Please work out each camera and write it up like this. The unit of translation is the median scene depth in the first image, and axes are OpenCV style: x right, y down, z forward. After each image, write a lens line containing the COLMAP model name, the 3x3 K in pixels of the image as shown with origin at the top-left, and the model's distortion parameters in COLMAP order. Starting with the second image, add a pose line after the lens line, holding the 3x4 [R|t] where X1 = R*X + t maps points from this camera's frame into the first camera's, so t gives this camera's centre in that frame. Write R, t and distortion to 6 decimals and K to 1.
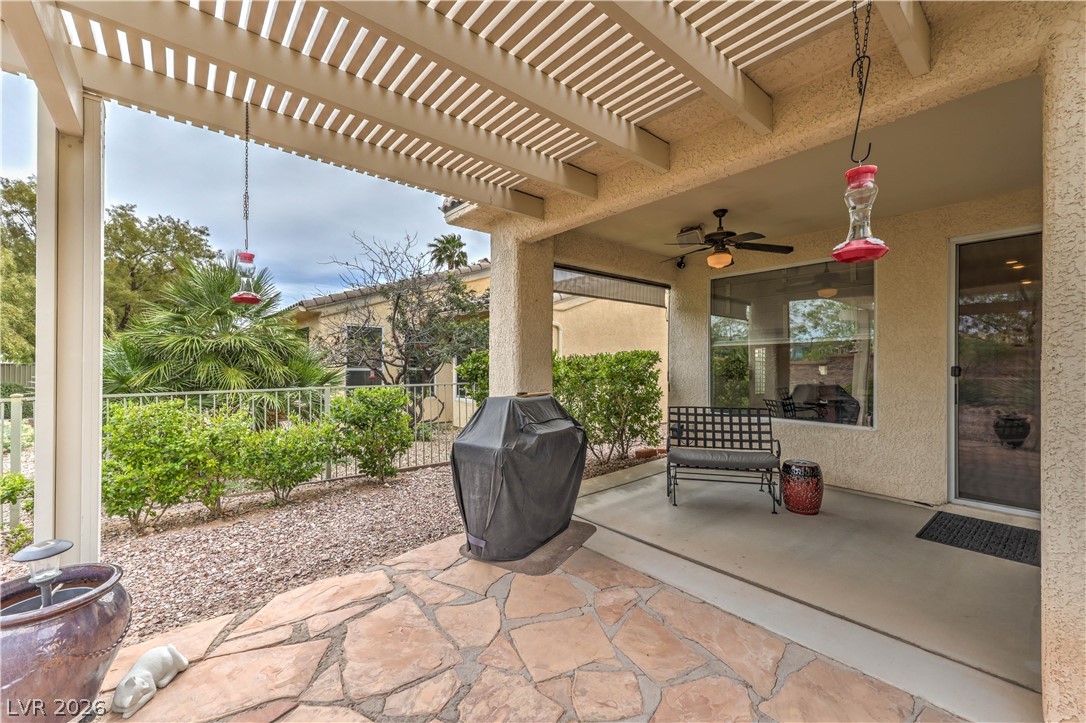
lens RADIAL K [[434.5, 0, 540.1], [0, 434.5, 366.4], [0, 0, 1]] dist [-0.001048, -0.000043]
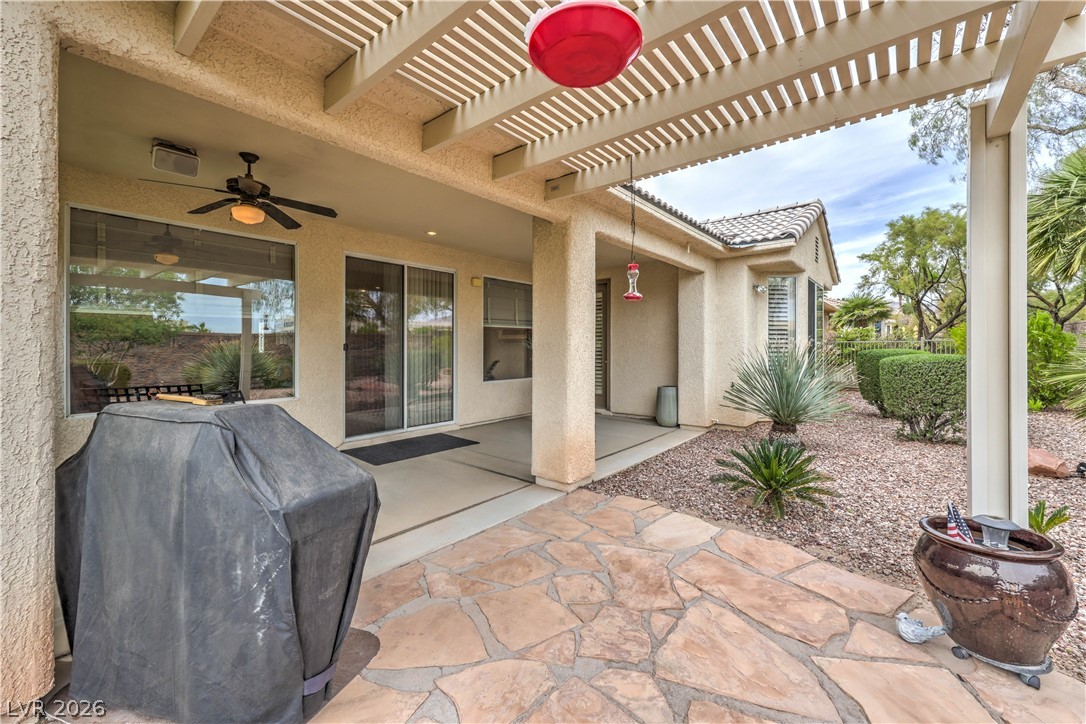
lens RADIAL K [[433.5, 0, 544.4], [0, 433.5, 350.2], [0, 0, 1]] dist [-0.000794, 0.000136]
pose [[-0.175979, -0.014001, 0.984294, -0.541319], [-0.000677, 0.999900, 0.014102, 0.001185], [-0.984394, 0.001815, -0.175971, 0.642614]]
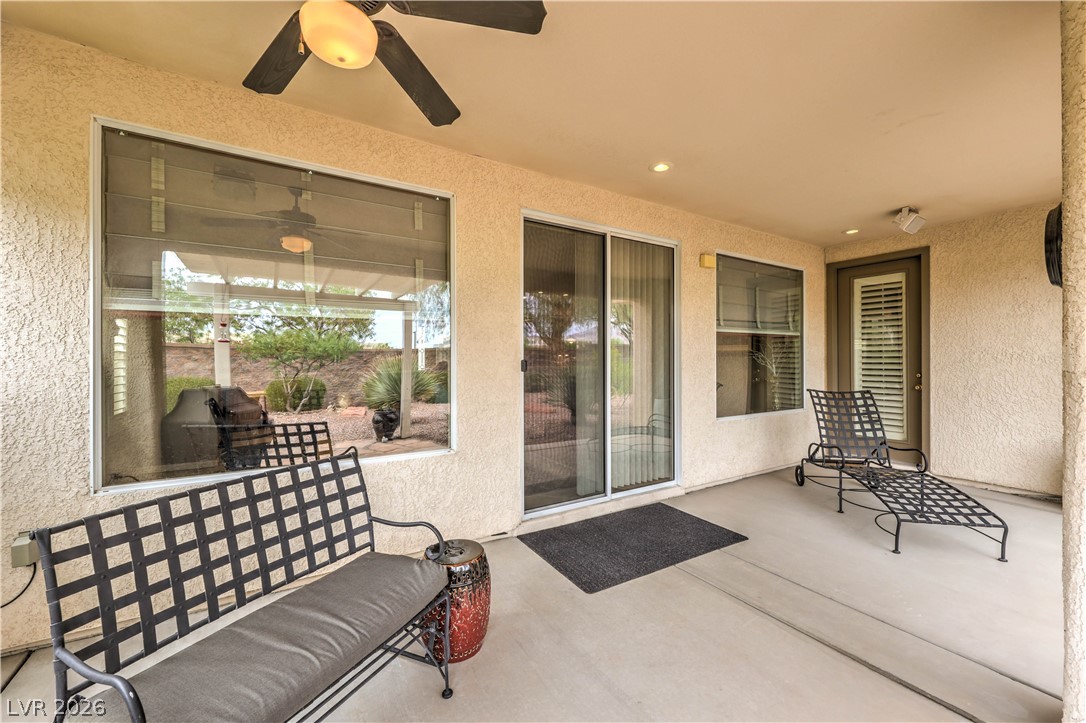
lens RADIAL K [[431.6, 0, 545.9], [0, 431.6, 358.5], [0, 0, 1]] dist [0.000035, 0.000044]
pose [[0.138768, -0.001316, 0.990324, 0.124414], [0.005876, 0.999983, 0.000505, -0.002820], [-0.990308, 0.005749, 0.138773, 0.872336]]
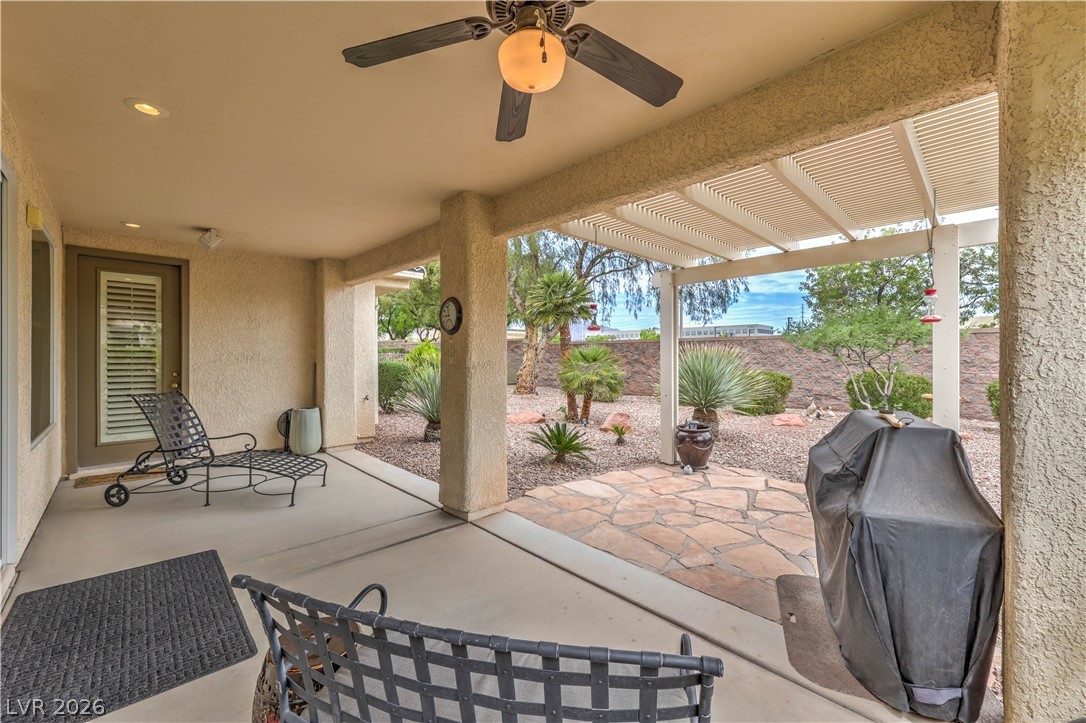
lens RADIAL K [[428.7, 0, 542.1], [0, 428.7, 358.5], [0, 0, 1]] dist [0.002713, 0.000220]
pose [[-0.997204, -0.007309, -0.074371, 0.468065], [-0.007816, 0.999948, 0.006521, -0.016596], [0.074320, 0.007084, -0.997209, 1.448724]]
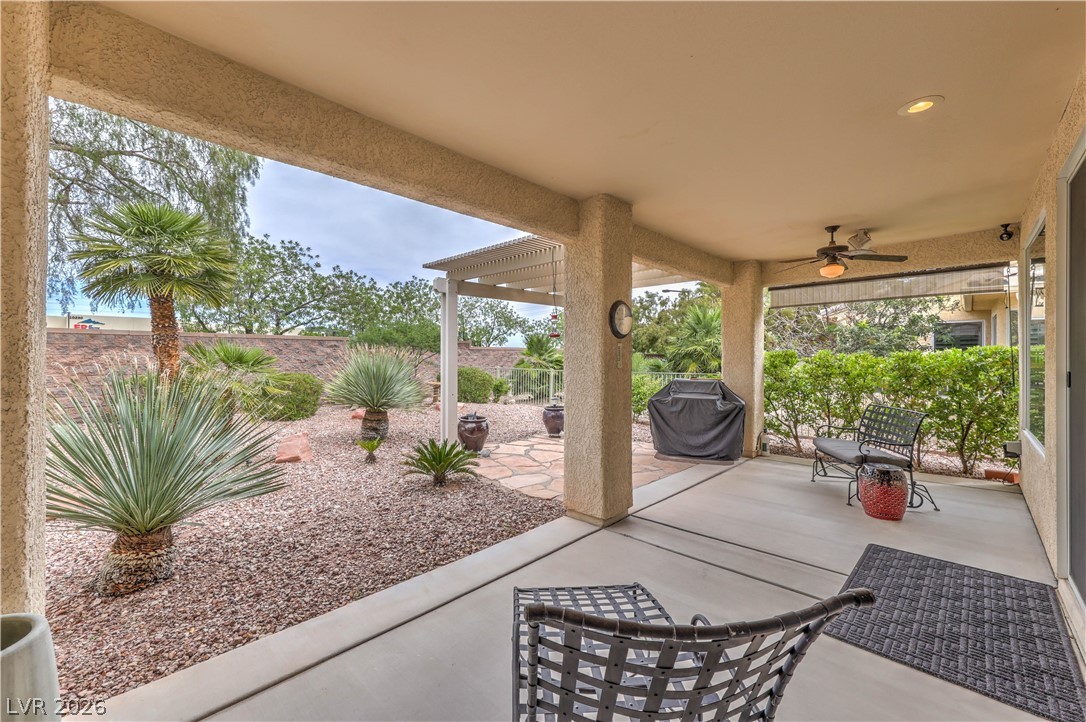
lens RADIAL K [[428.7, 0, 542.1], [0, 428.7, 358.0], [0, 0, 1]] dist [0.002713, 0.000220]
pose [[0.090760, -0.000970, -0.995872, 1.576178], [-0.001859, 0.999998, -0.001144, -0.018727], [0.995871, 0.001955, 0.090758, 0.164639]]
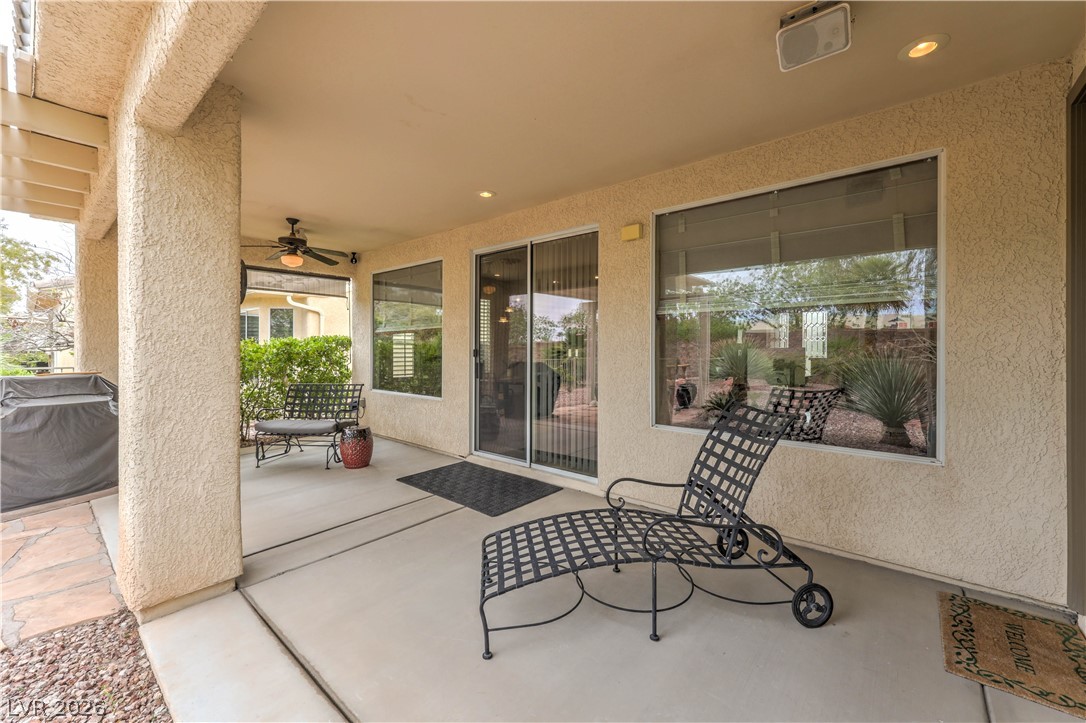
lens RADIAL K [[433.5, 0, 544.4], [0, 433.5, 349.7], [0, 0, 1]] dist [-0.000794, 0.000136]
pose [[0.985806, -0.001393, 0.167885, 0.974568], [0.001037, 0.999997, 0.002210, -0.000561], [-0.167887, -0.002005, 0.985804, -0.321829]]
